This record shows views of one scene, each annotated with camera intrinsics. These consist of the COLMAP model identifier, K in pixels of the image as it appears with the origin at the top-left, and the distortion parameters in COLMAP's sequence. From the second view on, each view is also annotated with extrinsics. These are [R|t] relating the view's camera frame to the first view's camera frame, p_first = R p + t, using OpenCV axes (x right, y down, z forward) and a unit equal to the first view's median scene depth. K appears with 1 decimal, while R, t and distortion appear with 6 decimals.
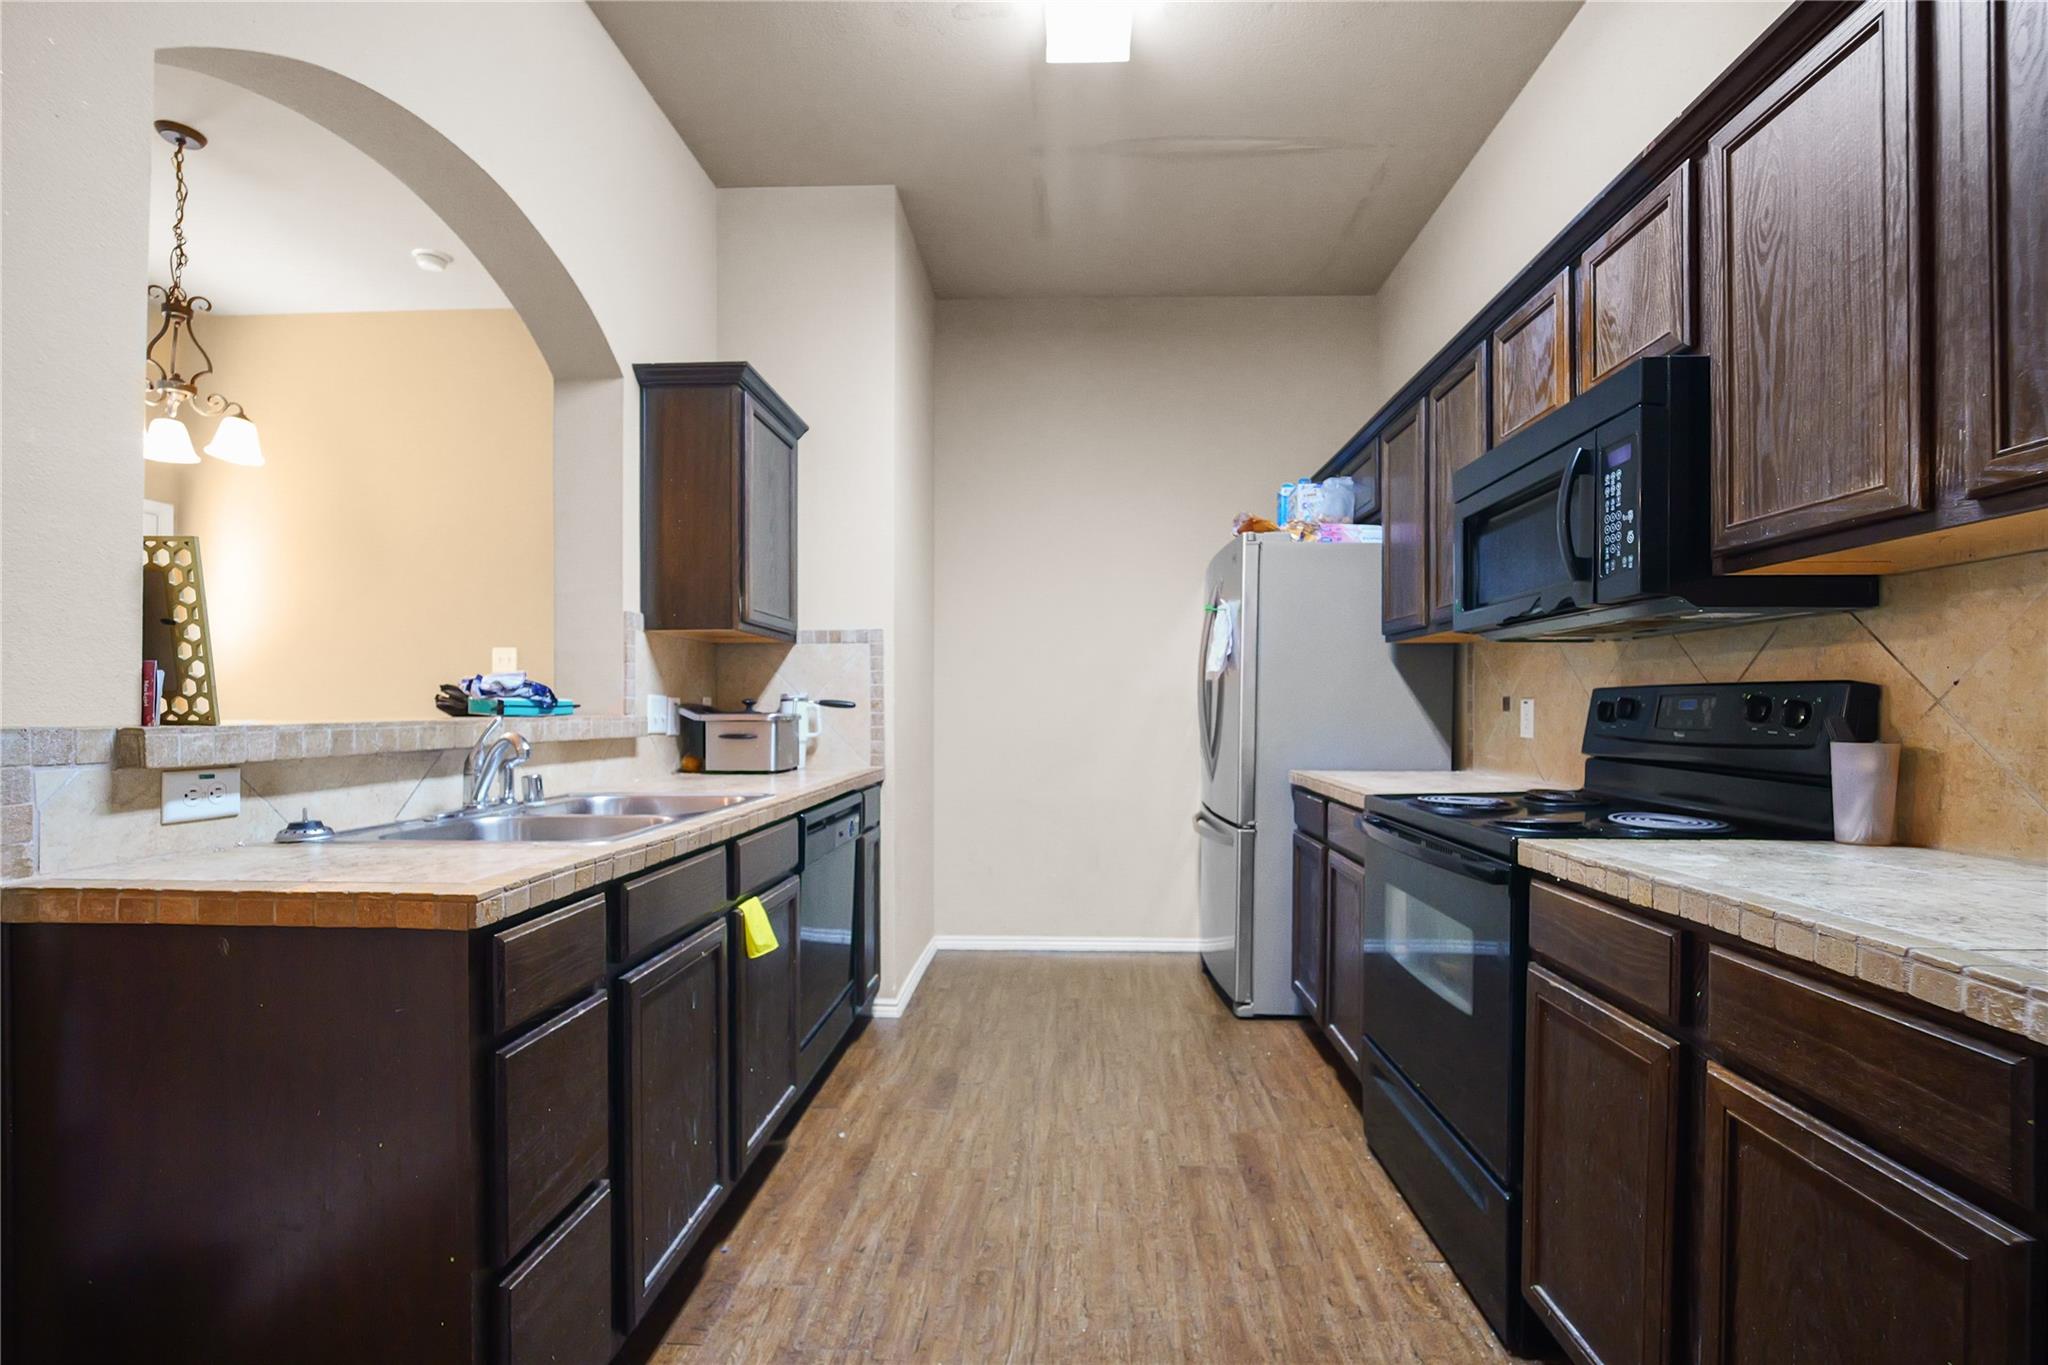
lens RADIAL K [[870.4, 0, 1026.9], [0, 870.4, 711.1], [0, 0, 1]] dist [-0.020129, 0.000298]
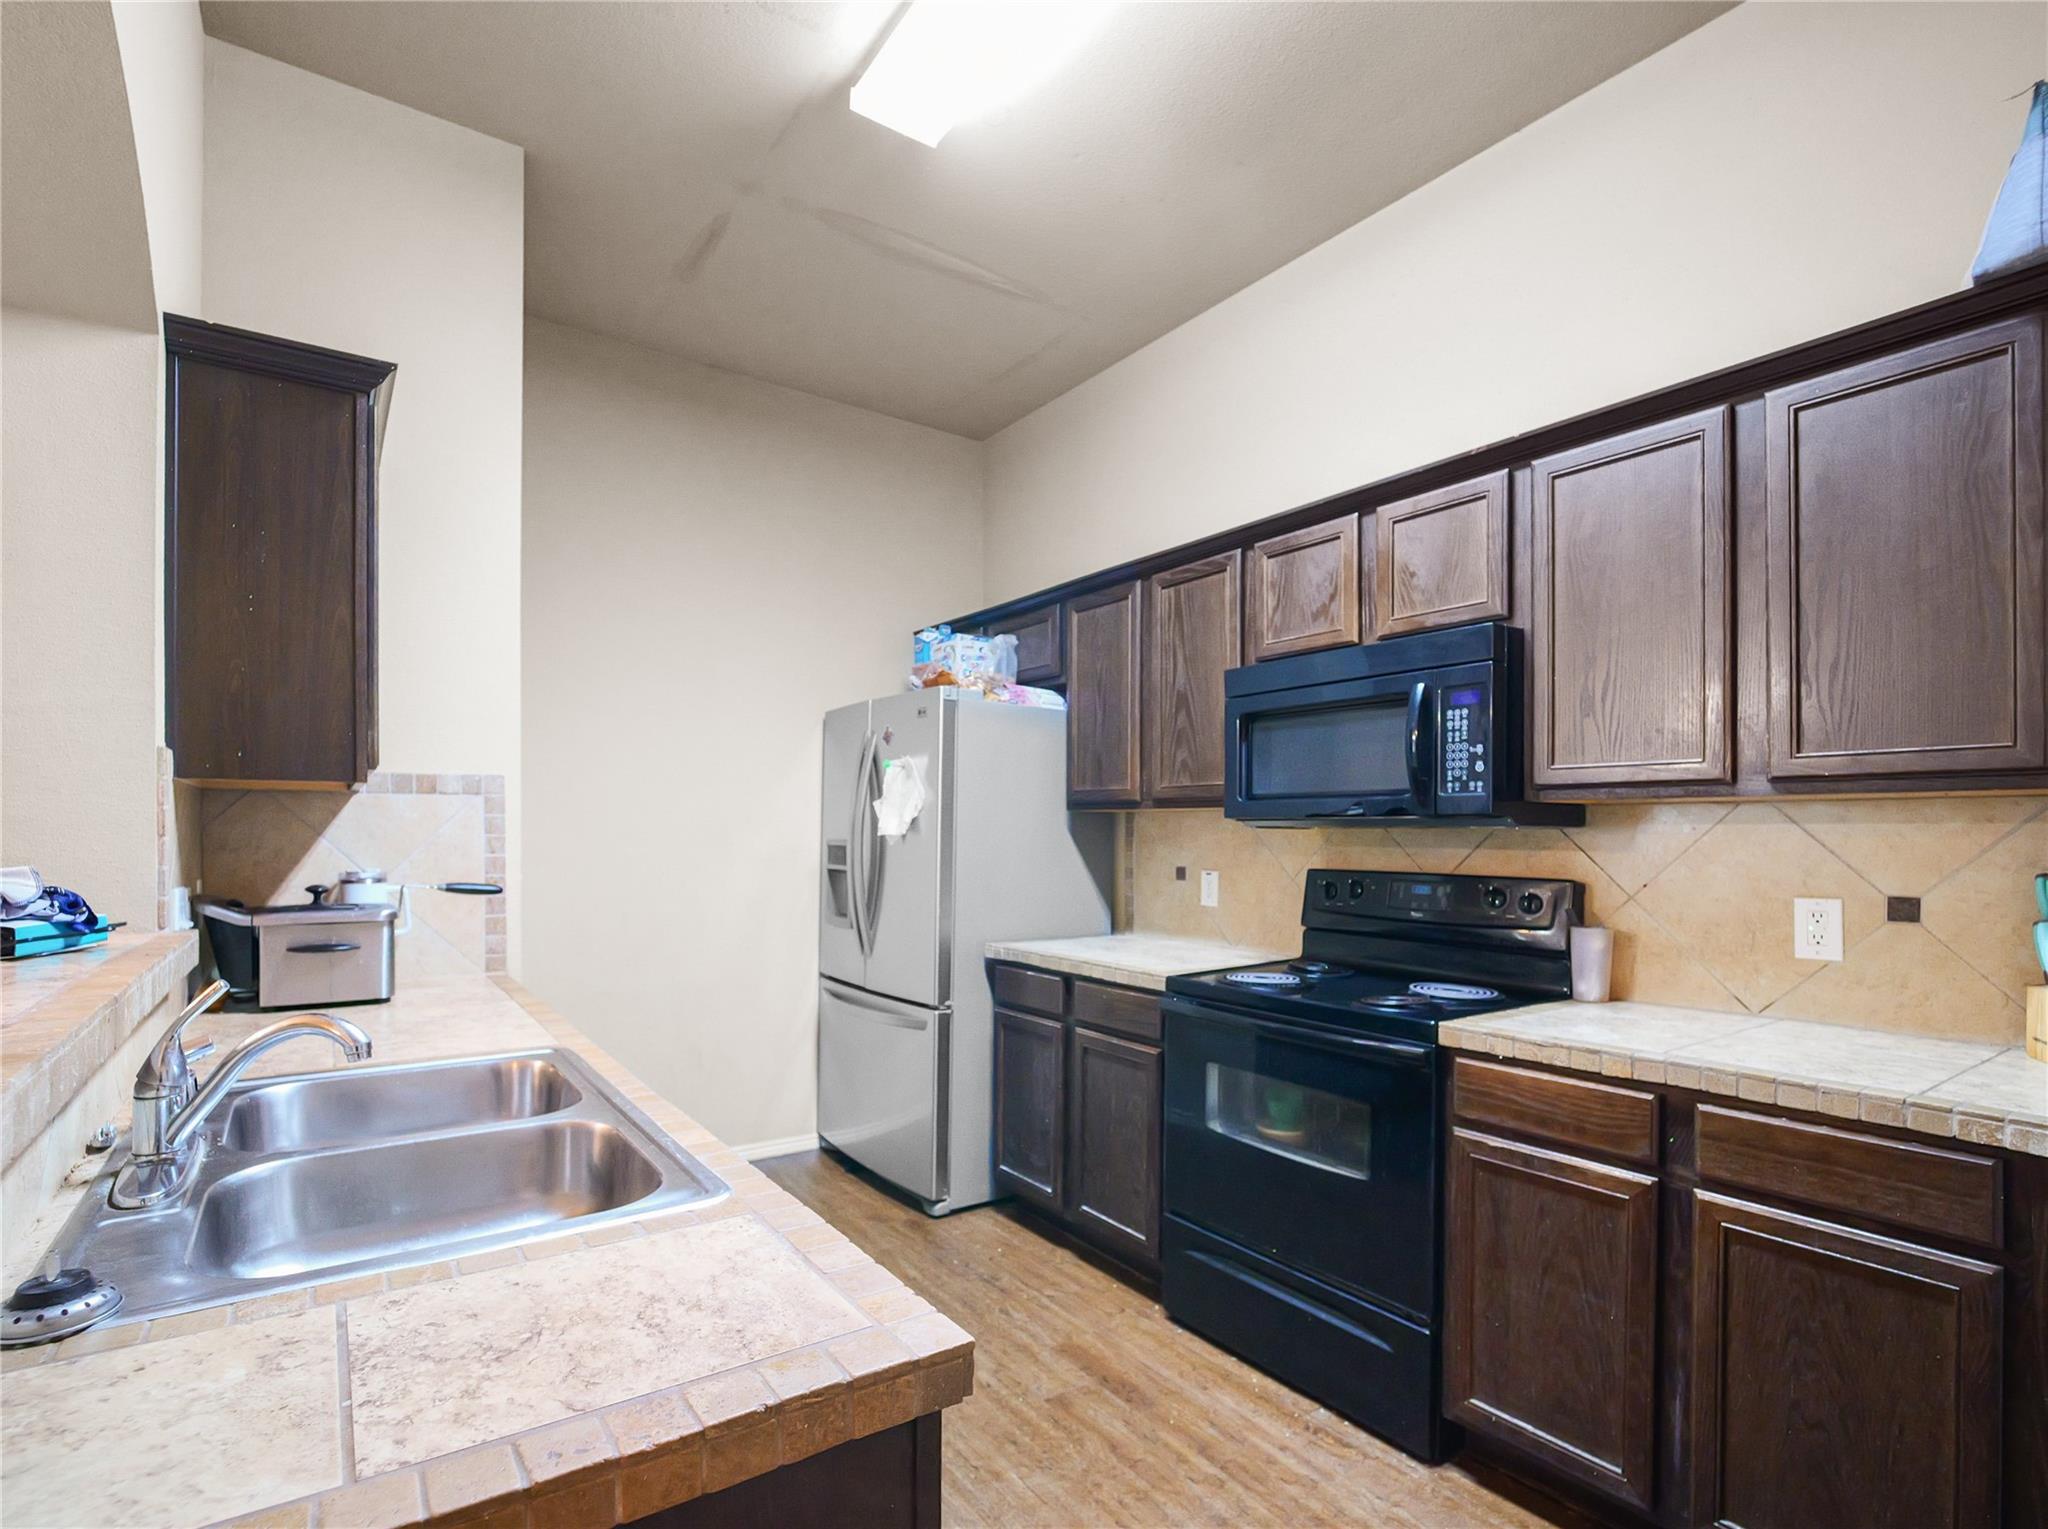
lens RADIAL K [[993.5, 0, 965.3], [0, 993.5, 835.8], [0, 0, 1]] dist [-0.013741, -0.000218]
pose [[0.806763, 0.001812, 0.590873, -0.583811], [-0.002809, 0.999996, 0.000770, -0.082081], [-0.590869, -0.002281, 0.806765, 0.235893]]
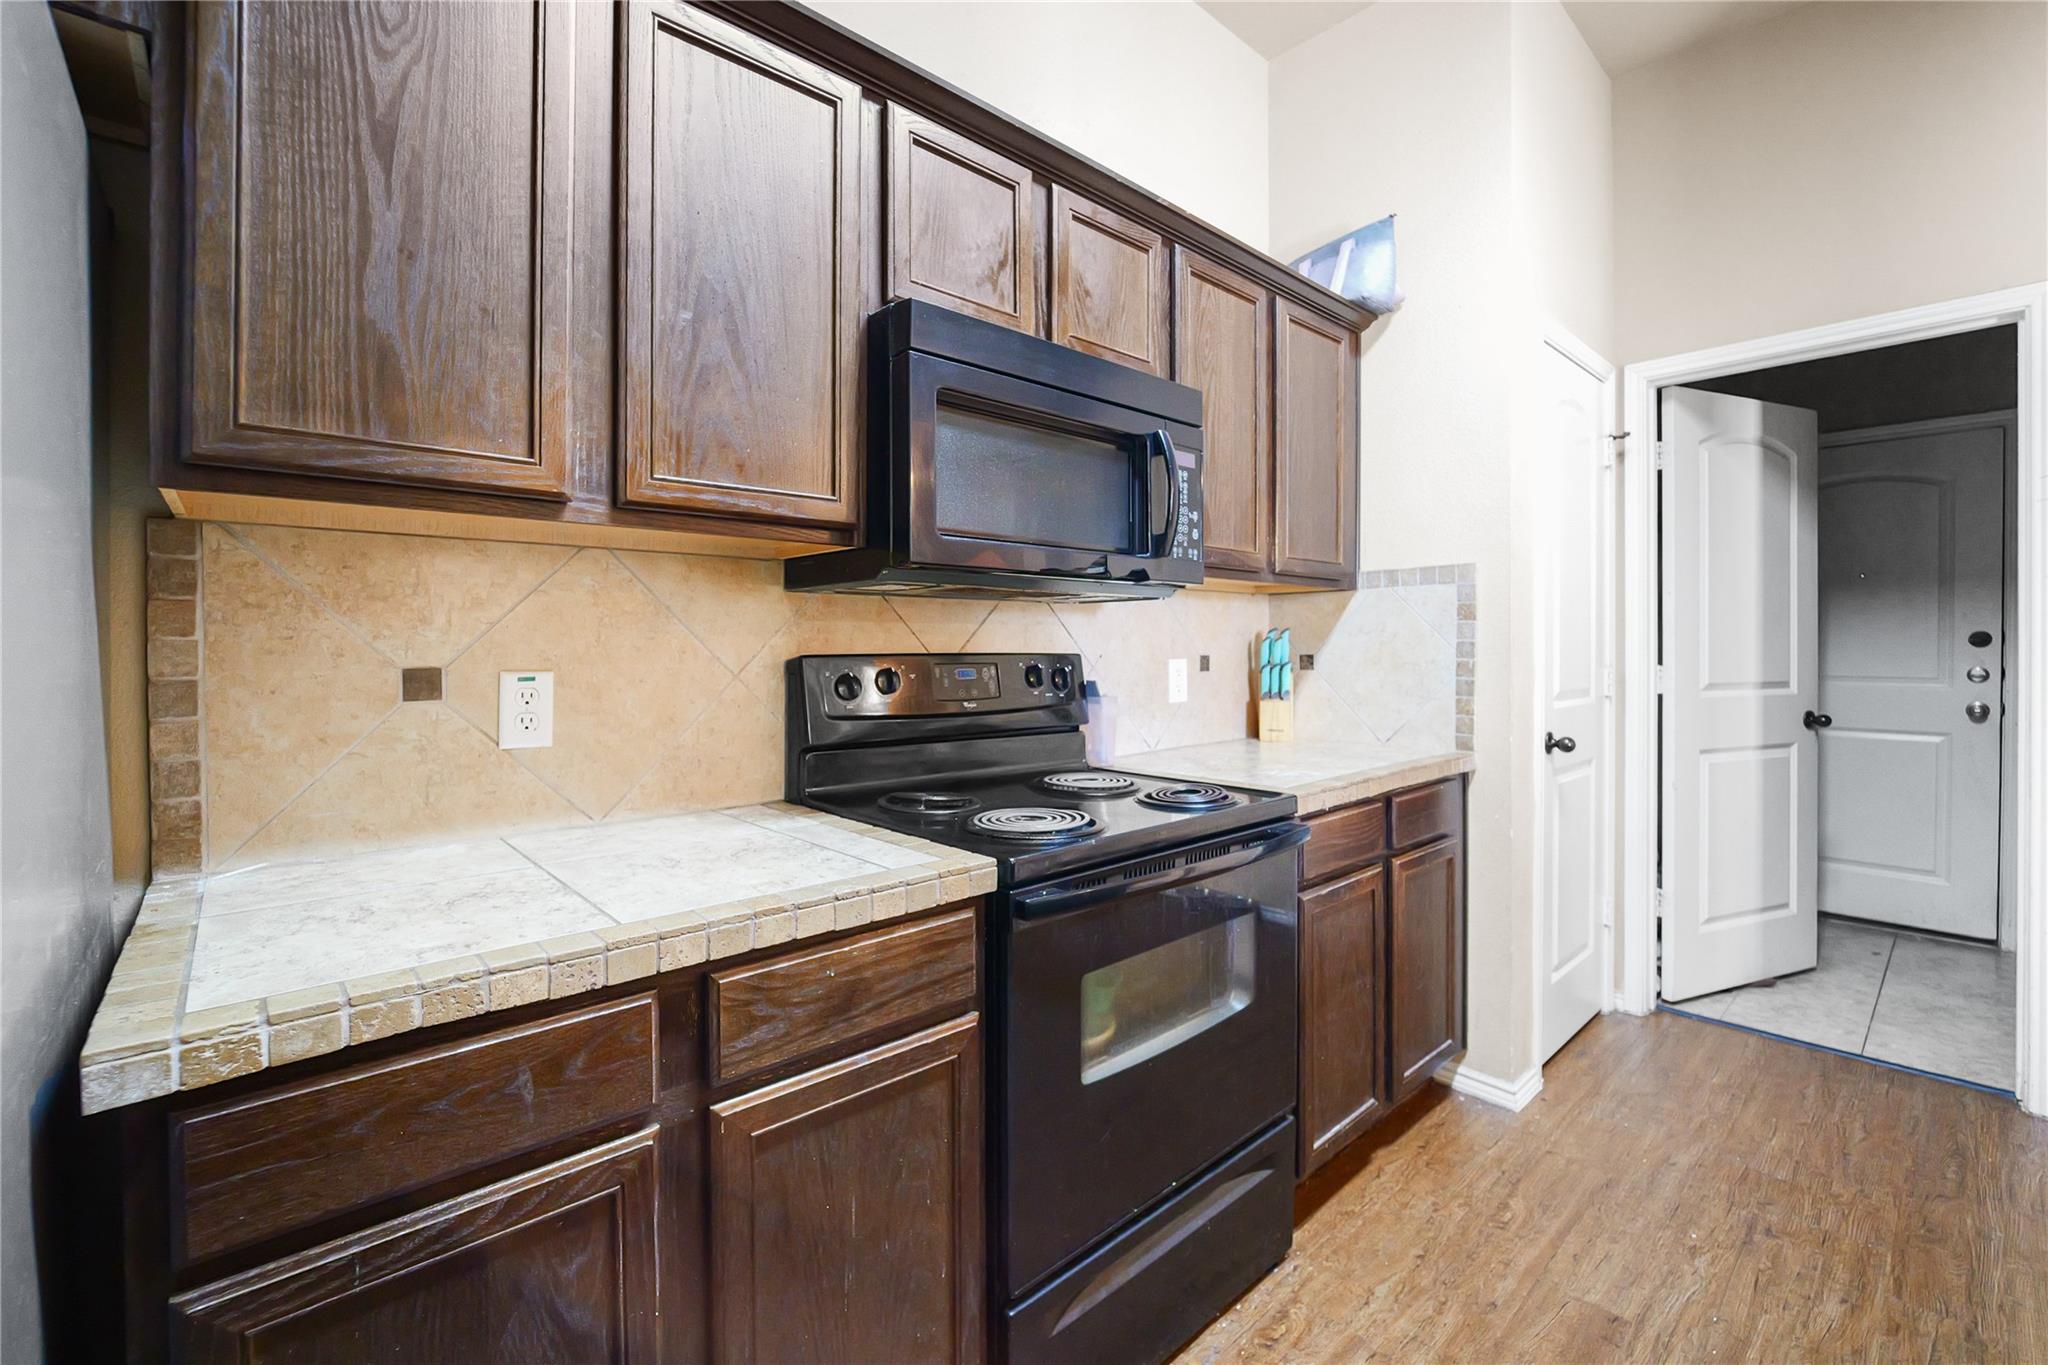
lens RADIAL K [[853.4, 0, 1022.3], [0, 853.4, 650.0], [0, 0, 1]] dist [-0.023479, 0.000364]
pose [[-0.705164, -0.007201, 0.709008, 0.026423], [0.002782, 0.999913, 0.012923, -0.046456], [-0.709039, 0.011086, -0.705082, 1.609914]]
